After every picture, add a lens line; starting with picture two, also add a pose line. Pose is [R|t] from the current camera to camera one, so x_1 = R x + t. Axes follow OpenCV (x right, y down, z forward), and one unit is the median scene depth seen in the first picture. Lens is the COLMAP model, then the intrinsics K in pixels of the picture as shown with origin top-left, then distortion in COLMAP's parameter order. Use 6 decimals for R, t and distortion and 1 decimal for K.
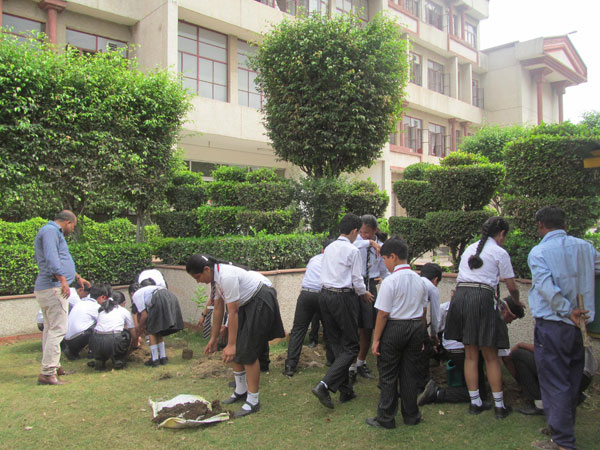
lens RADIAL K [[495.7, 0, 299.5], [0, 495.7, 226.6], [0, 0, 1]] dist [-0.056017, 0.009943]
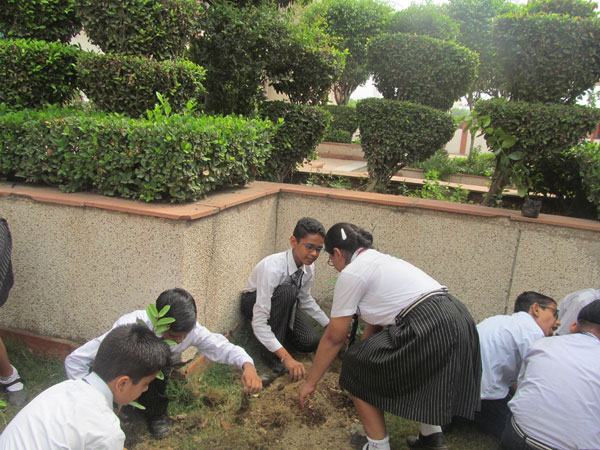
lens RADIAL K [[495.7, 0, 300.3], [0, 495.7, 224.4], [0, 0, 1]] dist [-0.056017, 0.009943]
pose [[0.871652, -0.035451, 0.488842, -0.175863], [-0.080825, 0.973329, 0.214705, 0.007384], [-0.483415, -0.226659, 0.845538, 0.542153]]
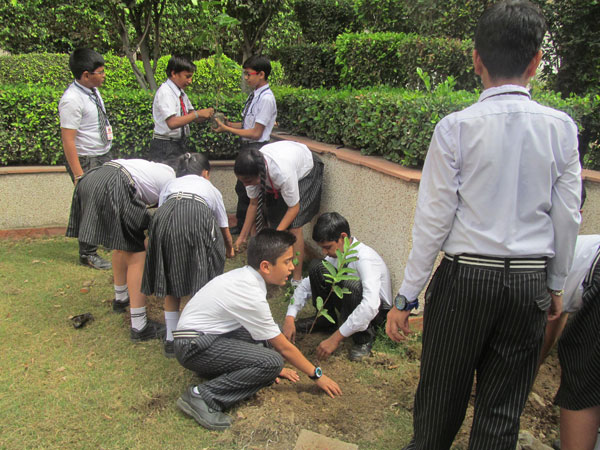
lens RADIAL K [[495.7, 0, 300.6], [0, 495.7, 225.1], [0, 0, 1]] dist [-0.056017, 0.009943]
pose [[0.924510, 0.149290, -0.350704, -0.020424], [-0.045785, 0.956938, 0.286658, 0.011215], [0.378397, -0.248961, 0.891535, 0.493403]]
